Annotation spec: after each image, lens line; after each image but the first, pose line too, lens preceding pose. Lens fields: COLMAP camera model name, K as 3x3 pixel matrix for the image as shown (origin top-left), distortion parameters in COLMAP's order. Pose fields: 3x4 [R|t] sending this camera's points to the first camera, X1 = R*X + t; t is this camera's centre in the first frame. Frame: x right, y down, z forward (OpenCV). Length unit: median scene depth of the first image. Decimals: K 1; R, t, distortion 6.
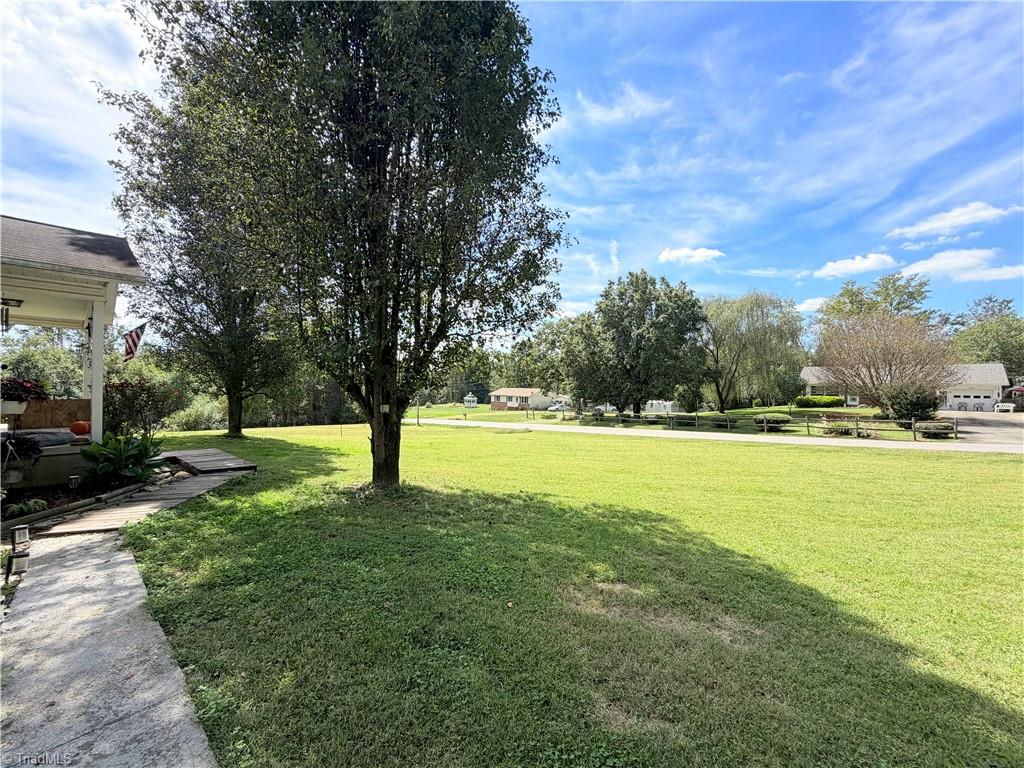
lens RADIAL K [[405.5, 0, 507.7], [0, 405.5, 384.7], [0, 0, 1]] dist [-0.002322, -0.000101]
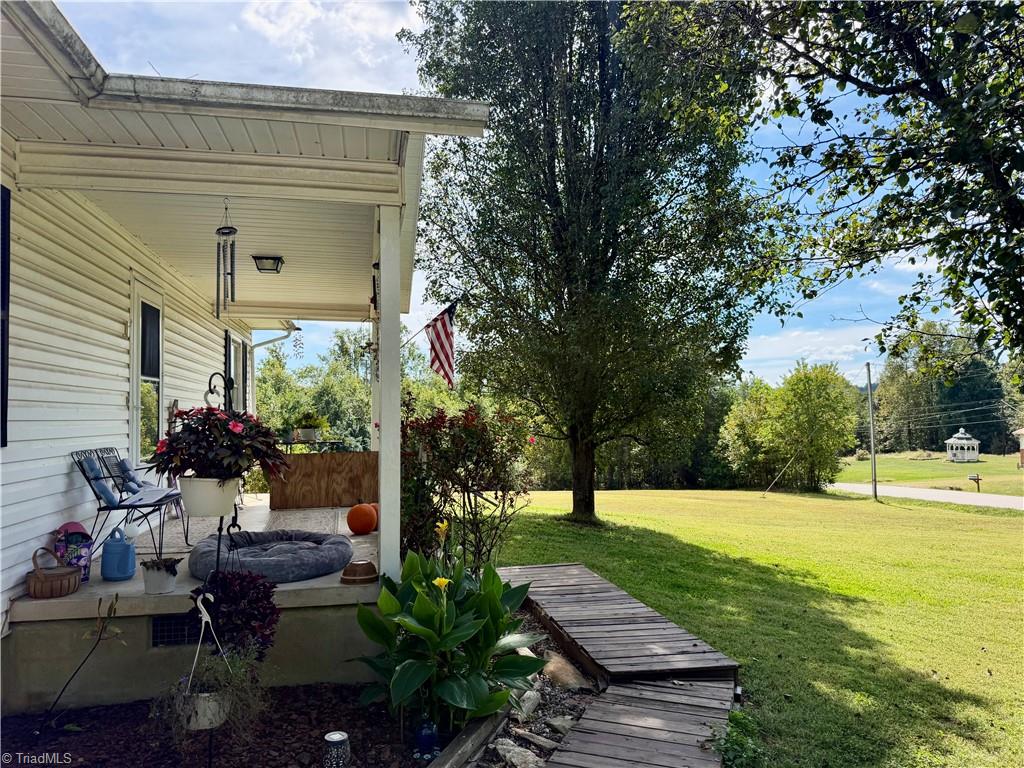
lens RADIAL K [[720.6, 0, 511.9], [0, 720.6, 385.2], [0, 0, 1]] dist [0.004954, -0.000293]
pose [[0.810850, -0.041603, -0.583773, -0.310114], [0.016893, 0.998718, -0.047711, -0.001226], [0.585010, 0.028825, 0.810514, 0.306104]]
